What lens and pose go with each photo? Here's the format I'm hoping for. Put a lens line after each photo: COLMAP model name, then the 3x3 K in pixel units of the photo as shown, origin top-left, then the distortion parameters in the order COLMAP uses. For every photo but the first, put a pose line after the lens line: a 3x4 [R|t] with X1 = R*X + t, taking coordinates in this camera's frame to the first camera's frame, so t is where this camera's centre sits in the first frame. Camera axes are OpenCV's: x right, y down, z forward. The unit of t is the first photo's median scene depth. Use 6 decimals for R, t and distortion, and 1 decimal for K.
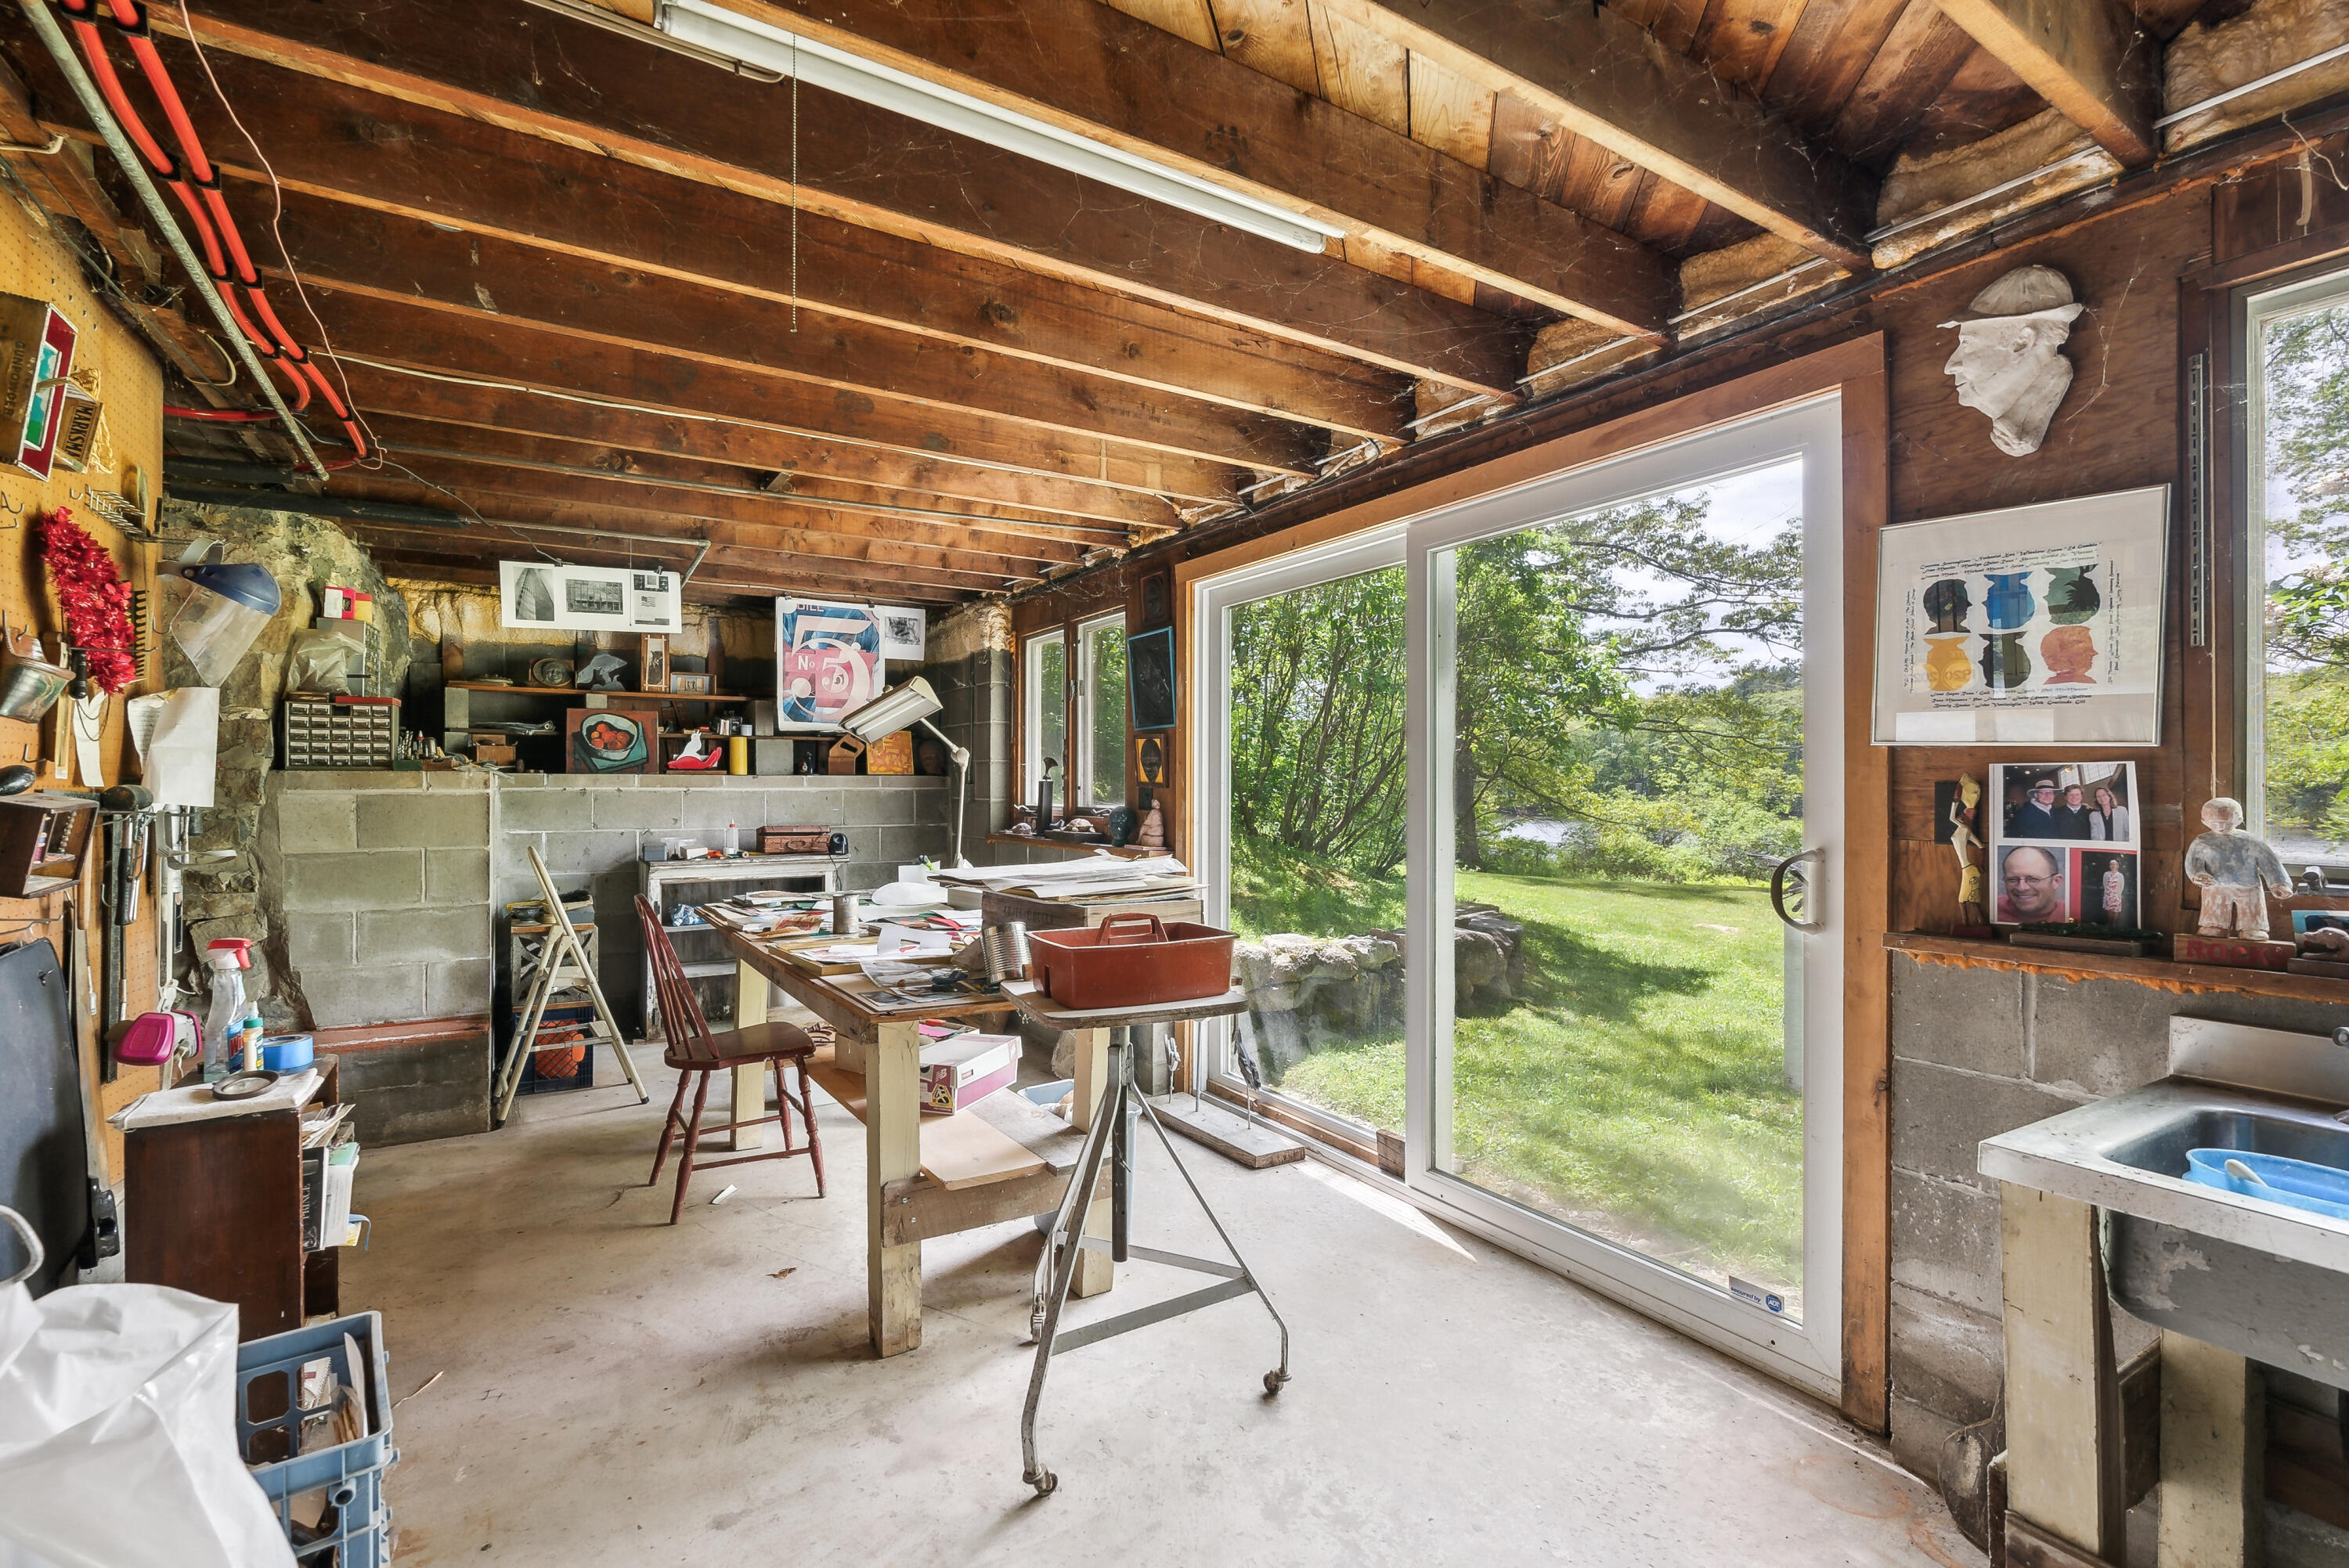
lens RADIAL K [[1069.0, 0, 1176.3], [0, 1069.0, 785.0], [0, 0, 1]] dist [-0.004505, 0.000008]
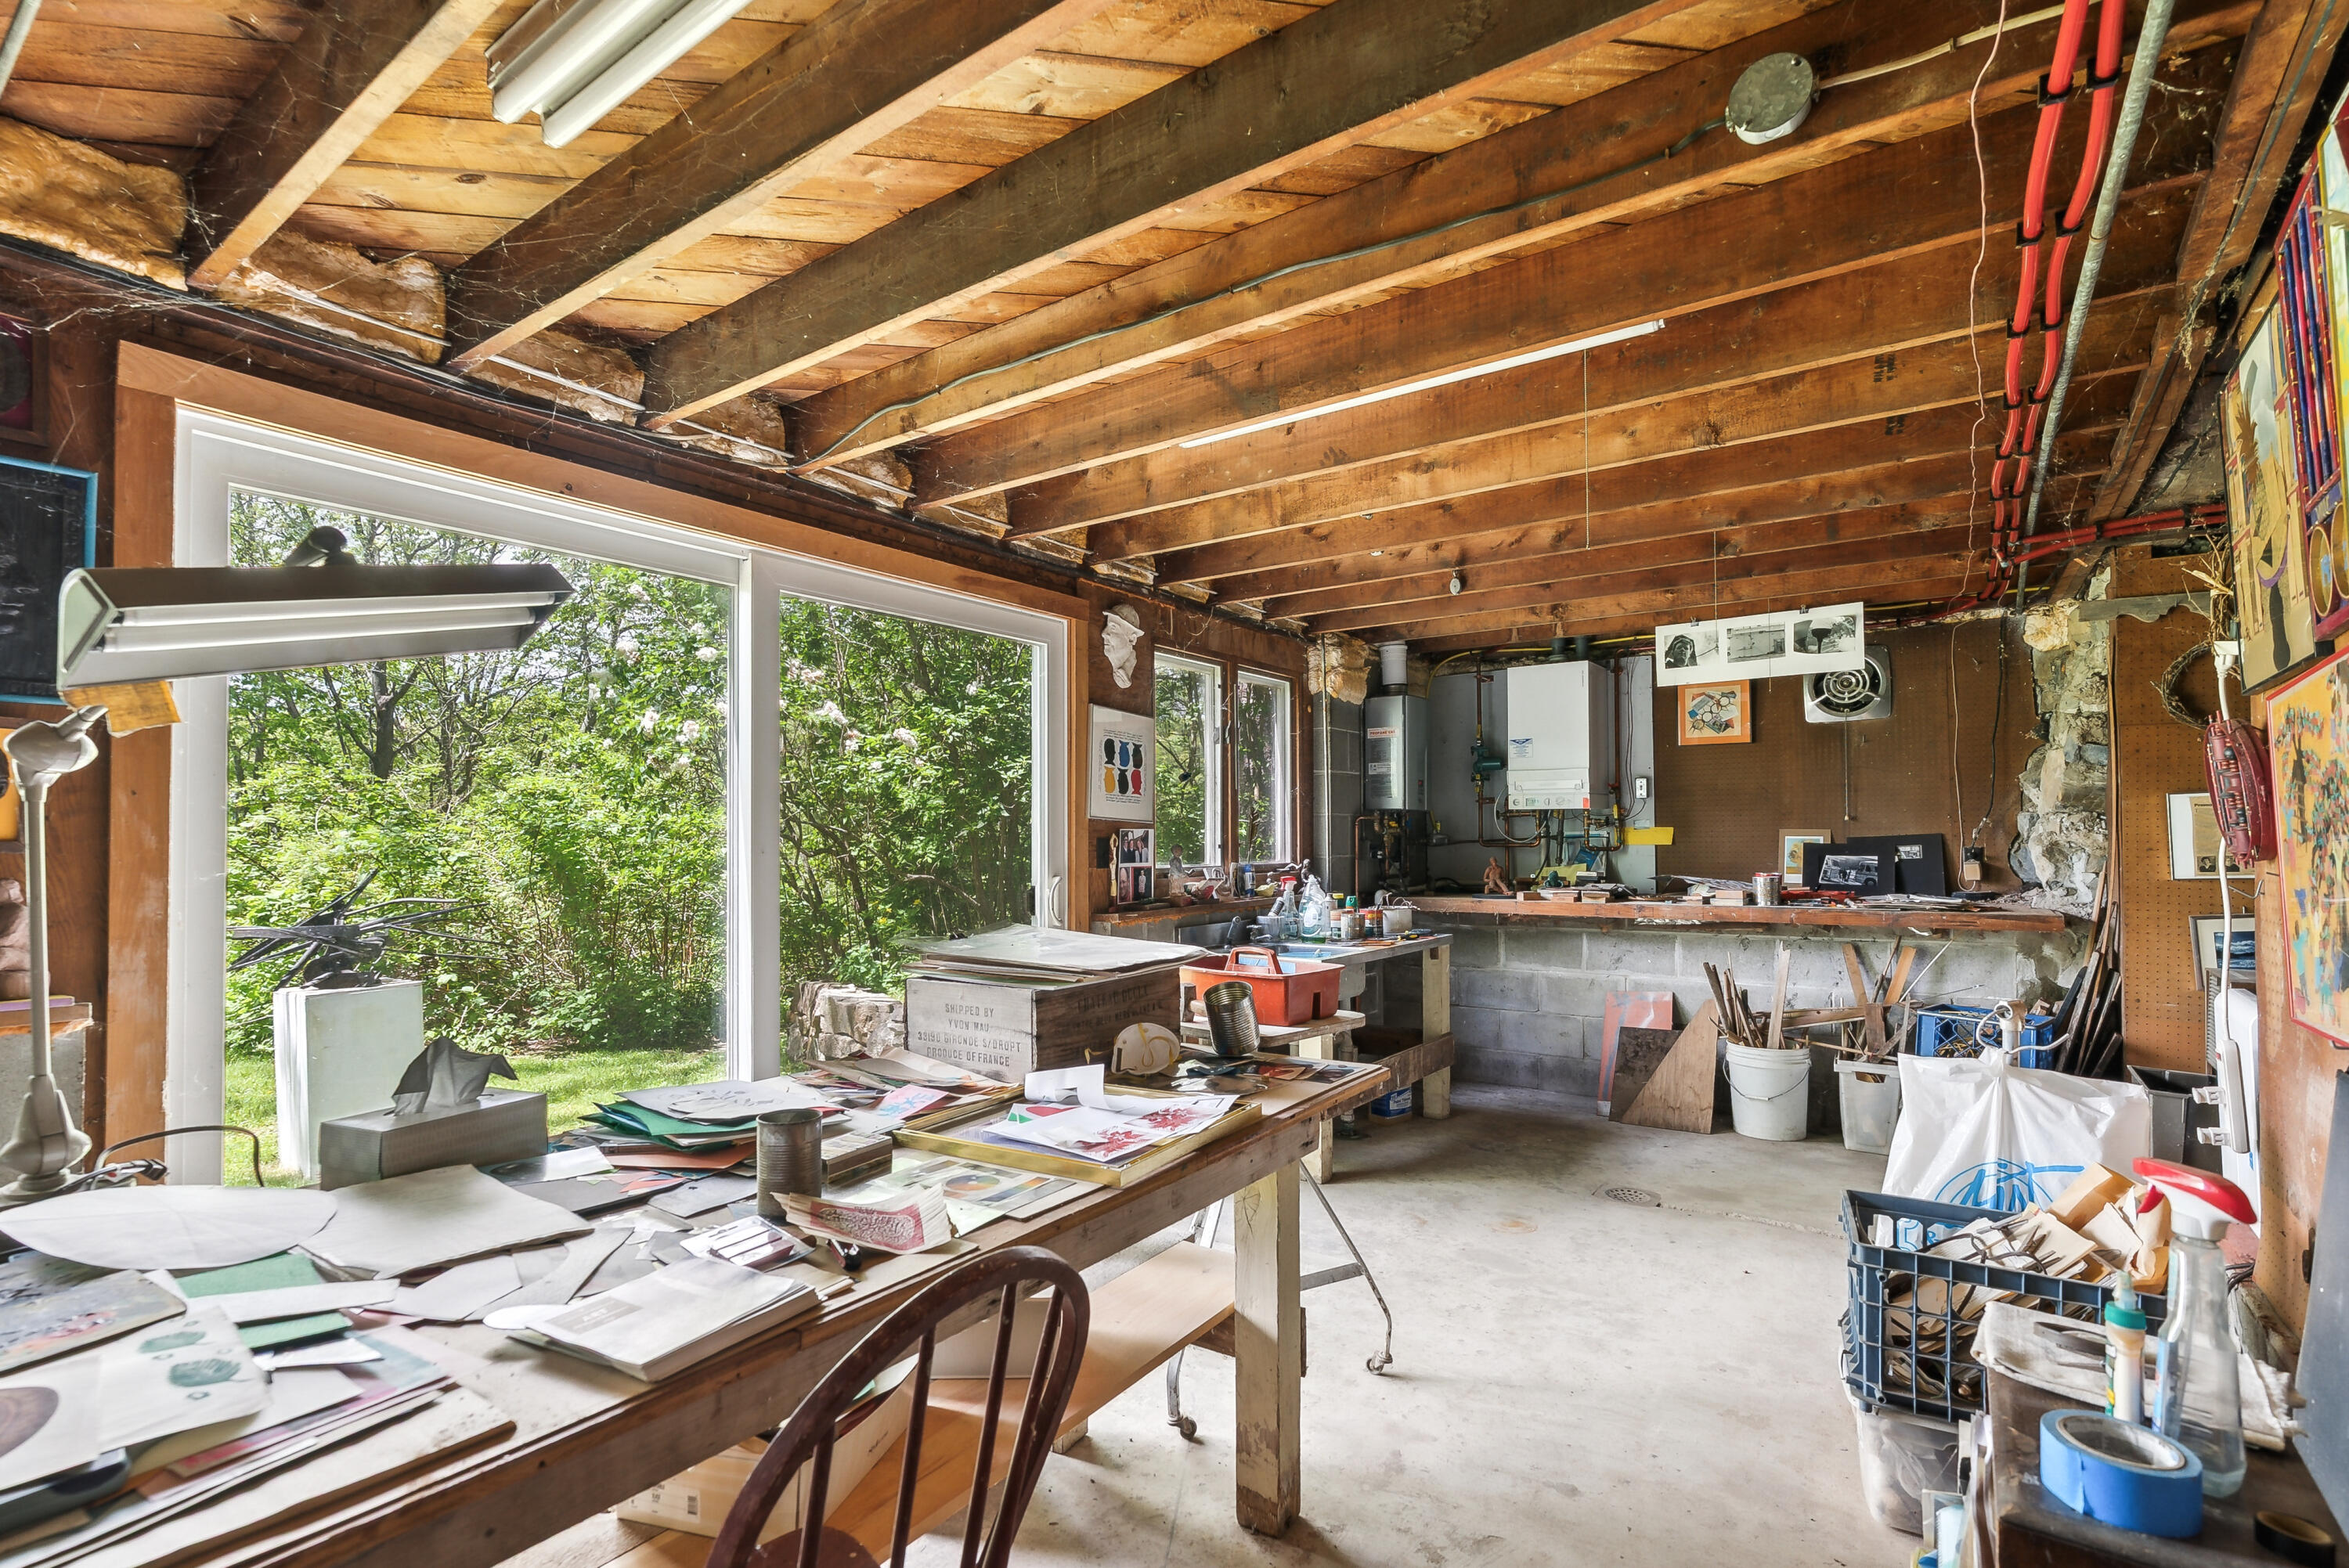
lens RADIAL K [[1069.0, 0, 1175.5], [0, 1069.0, 796.5], [0, 0, 1]] dist [-0.004505, 0.000008]
pose [[-0.387782, 0.014362, 0.921639, -1.269176], [-0.015258, 0.999642, -0.021998, -0.040306], [-0.921625, -0.022593, -0.387424, 1.748403]]
